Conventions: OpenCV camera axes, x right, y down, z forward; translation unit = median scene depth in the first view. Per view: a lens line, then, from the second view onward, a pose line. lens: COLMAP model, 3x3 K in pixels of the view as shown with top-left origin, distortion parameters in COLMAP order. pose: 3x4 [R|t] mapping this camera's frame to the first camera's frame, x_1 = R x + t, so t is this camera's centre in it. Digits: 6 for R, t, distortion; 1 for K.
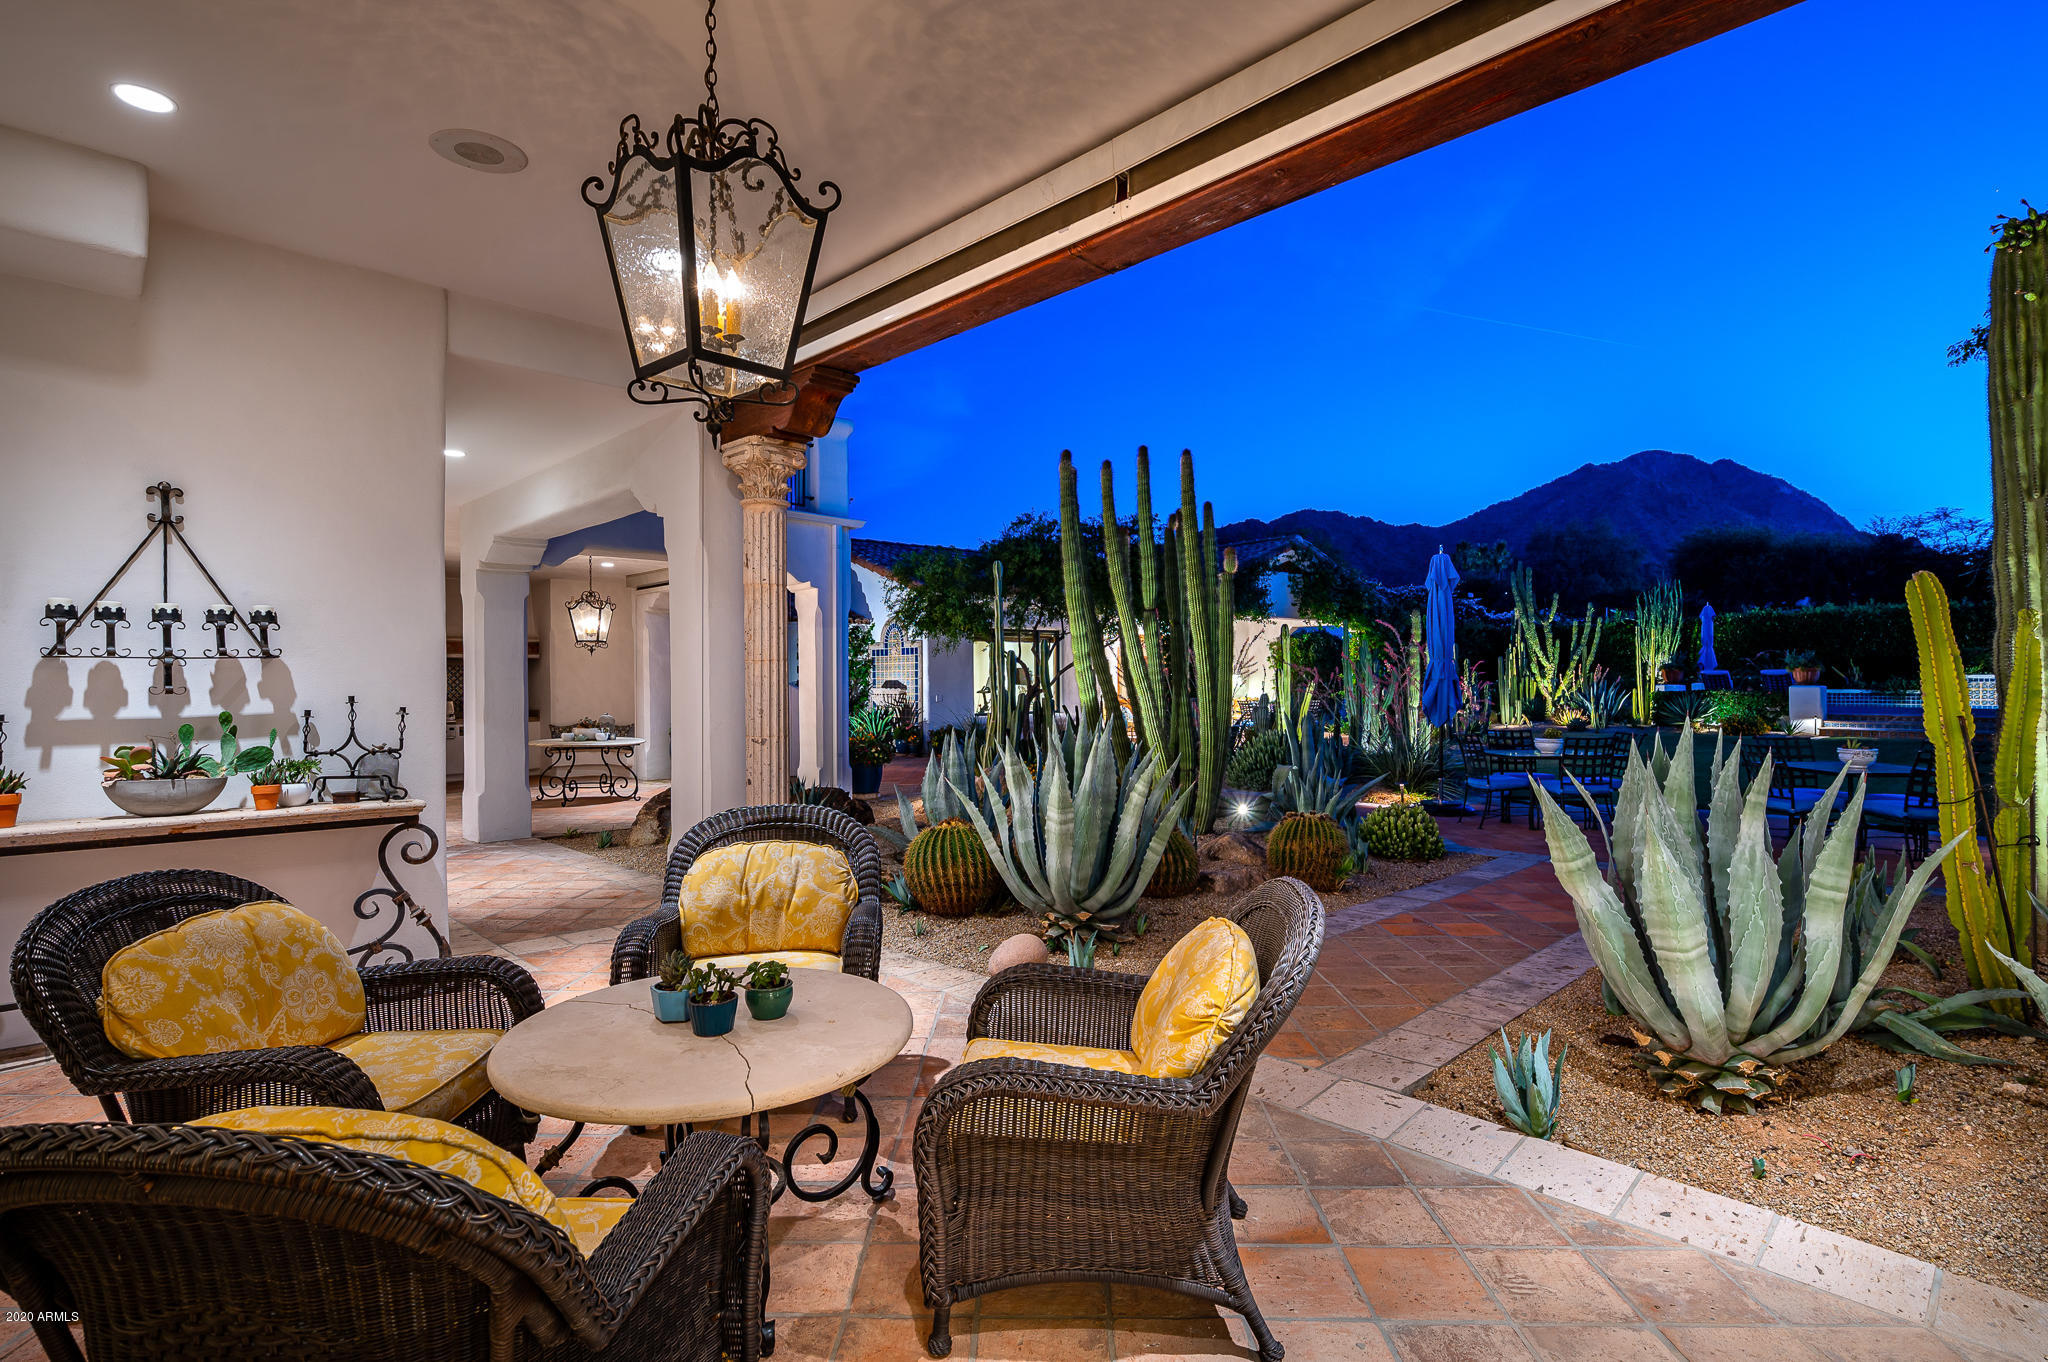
lens RADIAL K [[989.7, 0, 1020.0], [0, 989.7, 675.4], [0, 0, 1]] dist [0.002856, 0.001069]
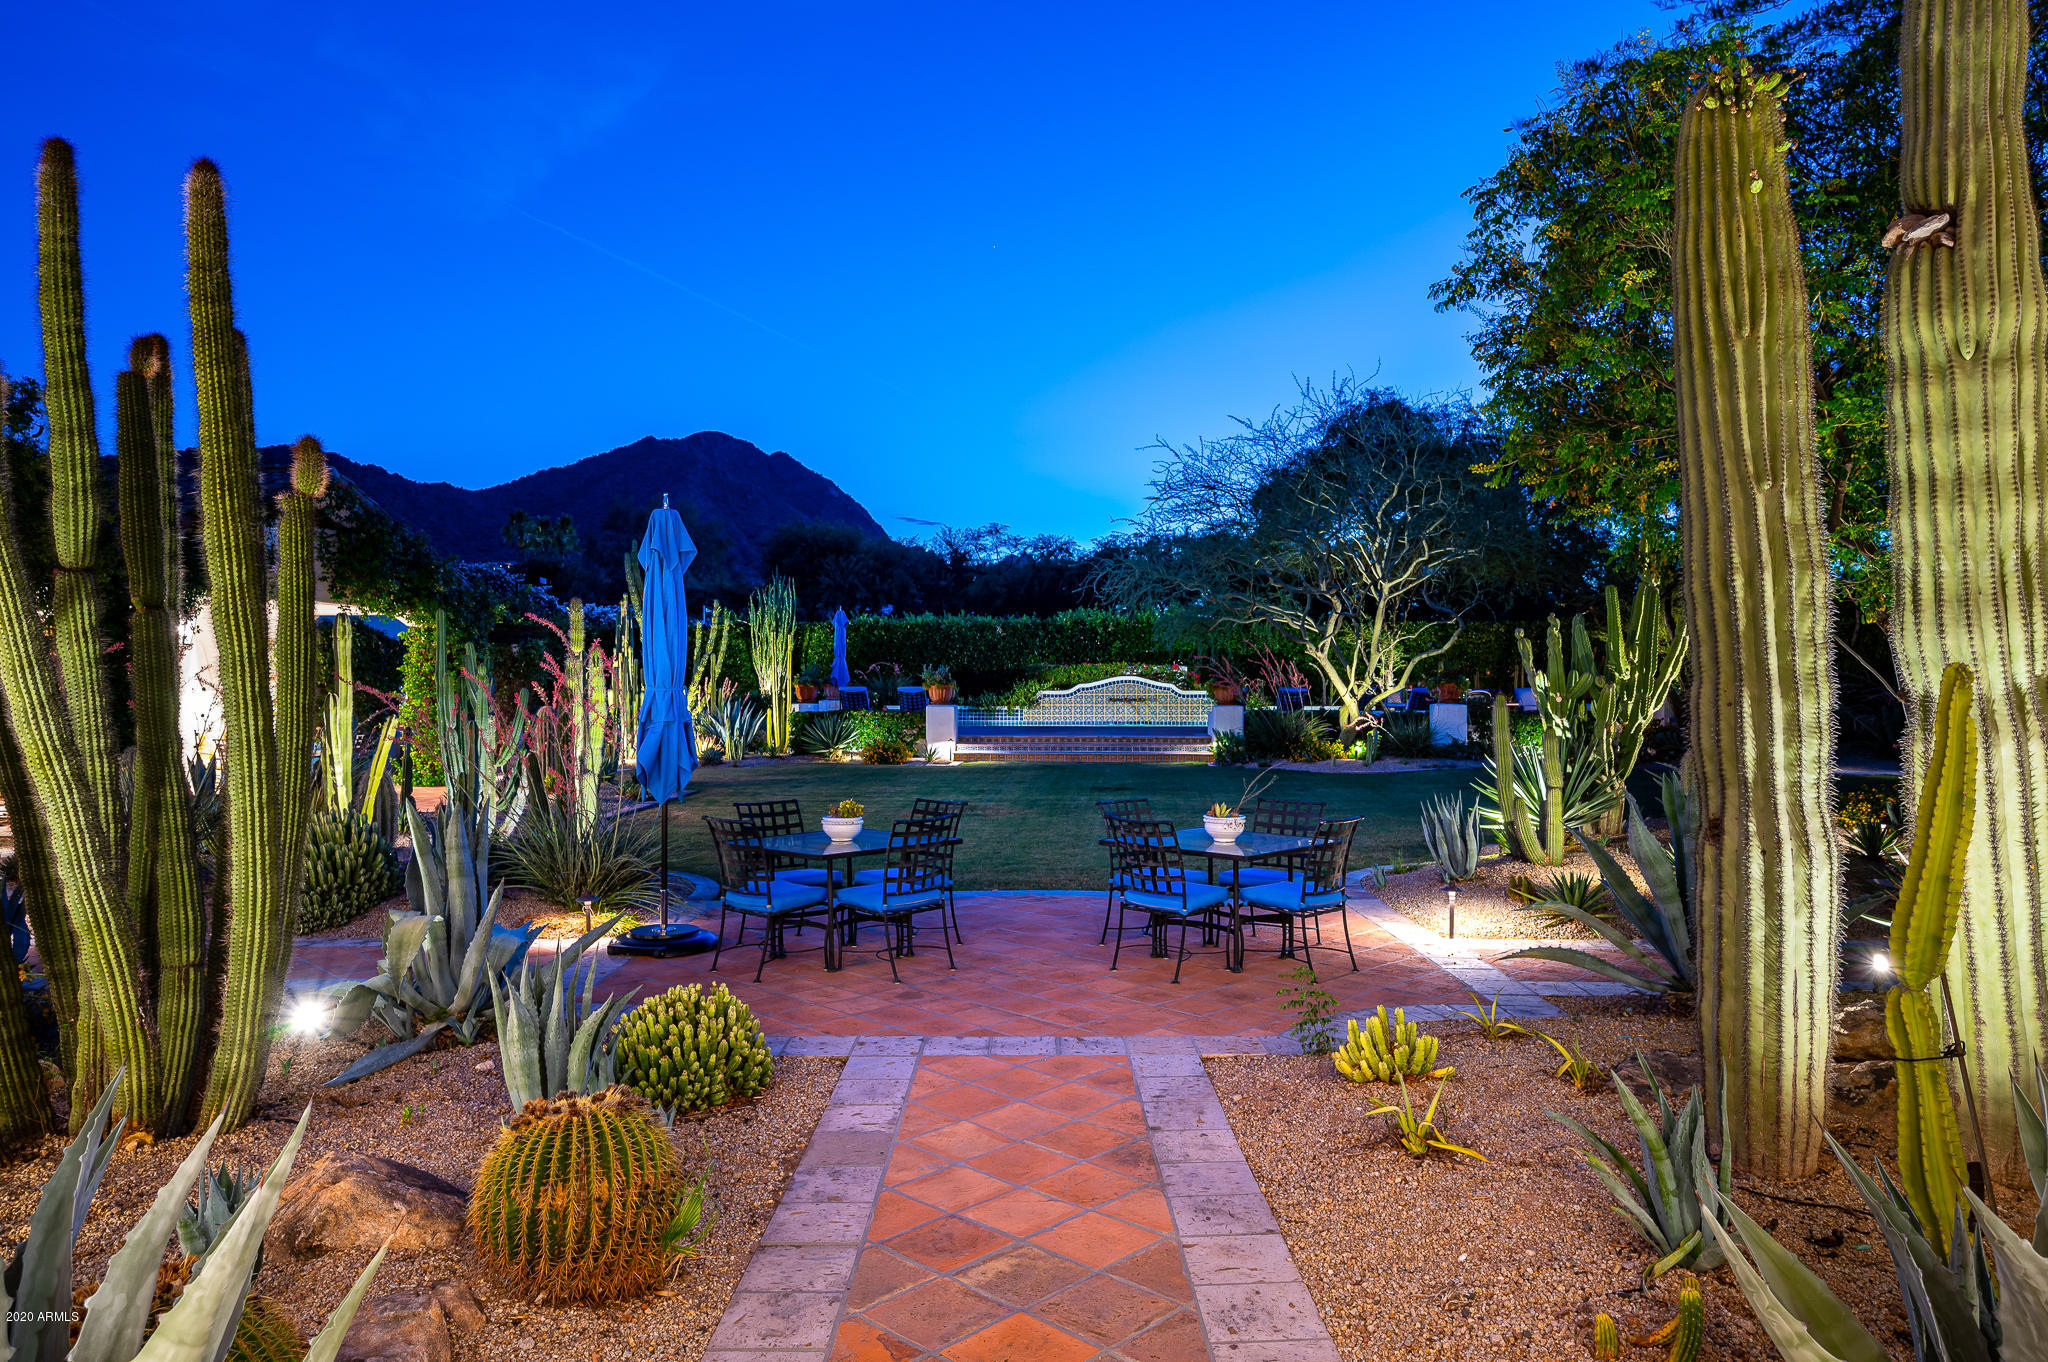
lens RADIAL K [[1282.0, 0, 1014.4], [0, 1282.0, 674.4], [0, 0, 1]] dist [-0.001647, -0.002123]
pose [[0.697286, 0.008791, 0.716739, 0.010786], [-0.004592, 0.999959, -0.007797, -0.008557], [-0.716778, 0.002145, 0.697298, 0.146031]]
